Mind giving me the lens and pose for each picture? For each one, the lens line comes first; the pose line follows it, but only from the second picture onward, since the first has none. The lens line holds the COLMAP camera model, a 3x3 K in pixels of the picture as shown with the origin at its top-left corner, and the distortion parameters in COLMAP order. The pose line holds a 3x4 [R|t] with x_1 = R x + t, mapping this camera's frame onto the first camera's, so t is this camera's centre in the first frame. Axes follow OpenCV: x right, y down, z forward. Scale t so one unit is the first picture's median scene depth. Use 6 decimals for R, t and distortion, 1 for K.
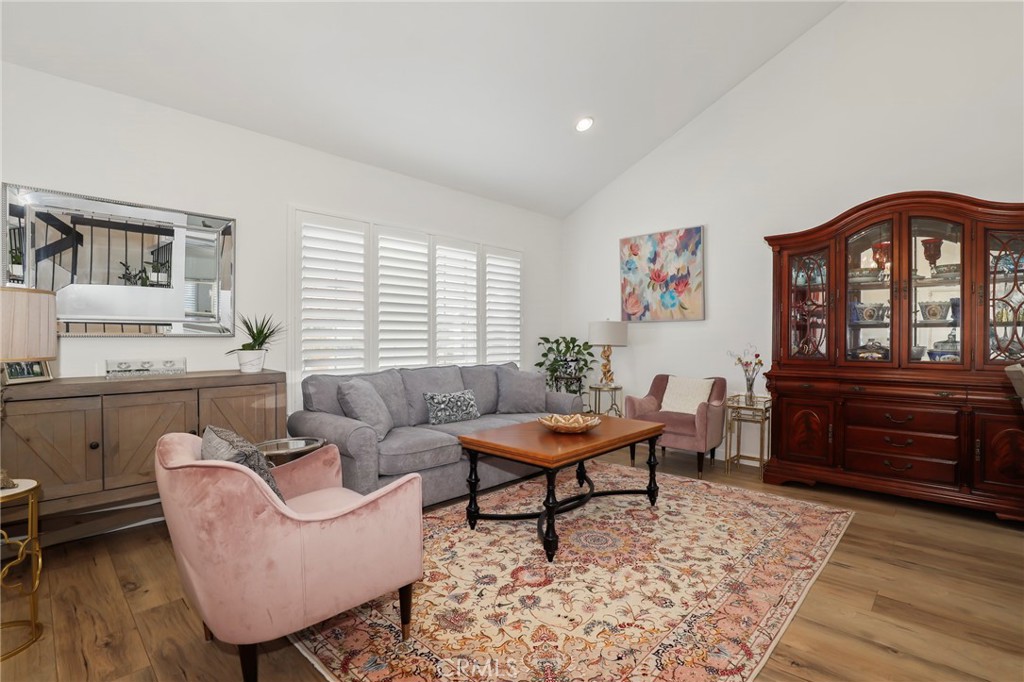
lens RADIAL K [[482.0, 0, 518.5], [0, 482.0, 336.5], [0, 0, 1]] dist [-0.029208, 0.000071]
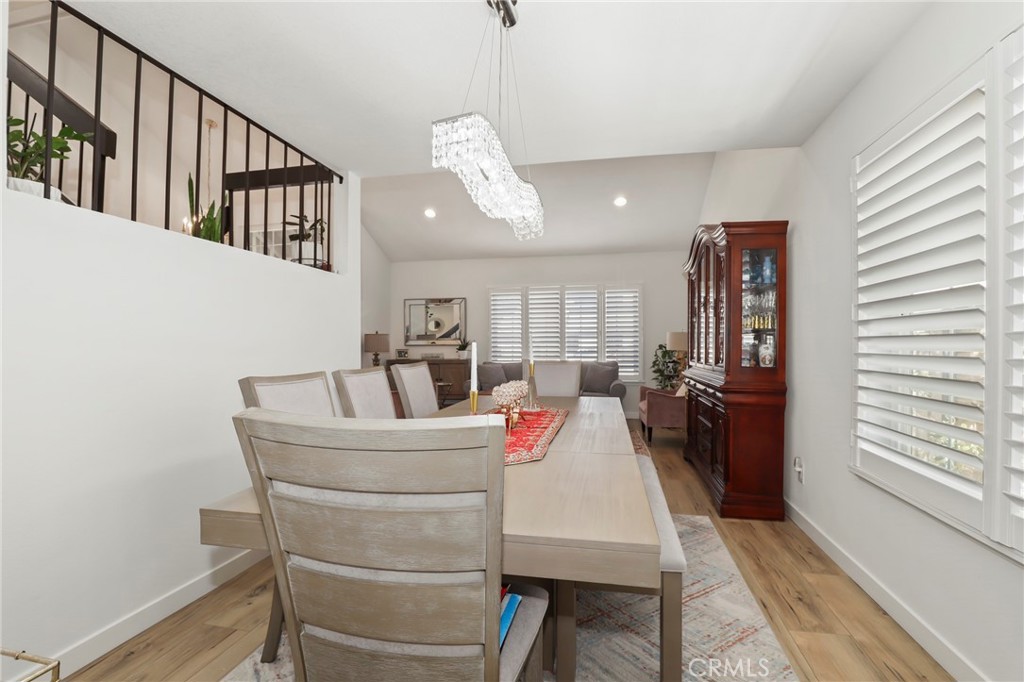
lens RADIAL K [[482.0, 0, 518.5], [0, 482.0, 336.5], [0, 0, 1]] dist [-0.029208, 0.000071]
pose [[0.523257, -0.020321, -0.851932, 2.379821], [0.005817, 0.999778, -0.020274, 0.009528], [0.852155, 0.005653, 0.523259, -0.101880]]
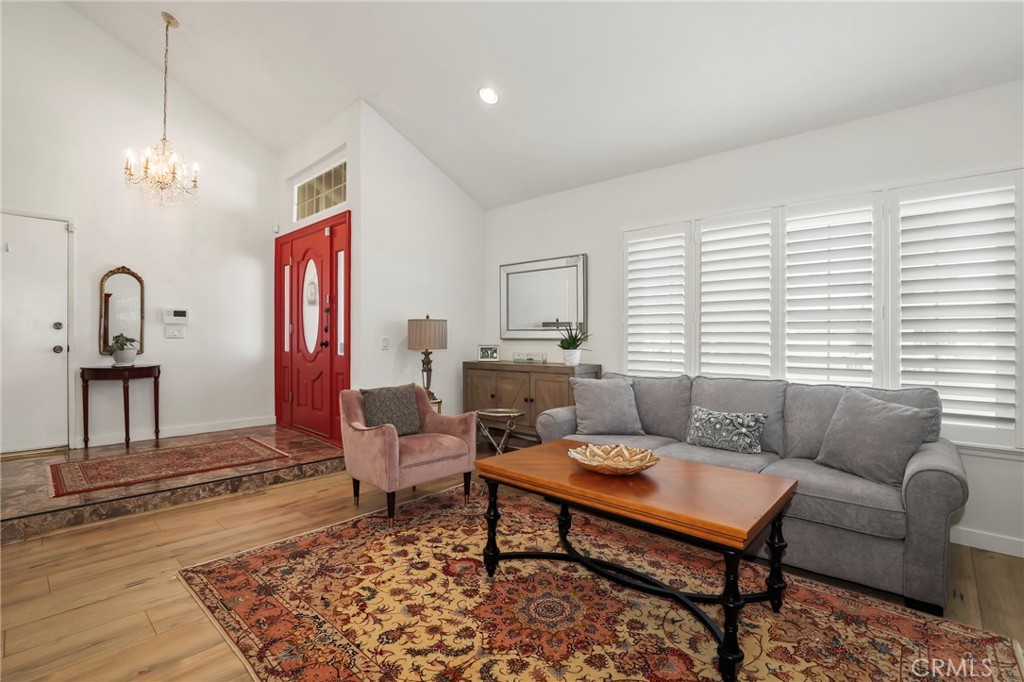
lens RADIAL K [[482.0, 0, 518.5], [0, 482.0, 336.5], [0, 0, 1]] dist [-0.029208, 0.000071]
pose [[0.001270, -0.005885, -0.999982, 1.108051], [-0.005815, 0.999966, -0.005893, 0.000004], [0.999982, 0.005822, 0.001236, 1.145608]]
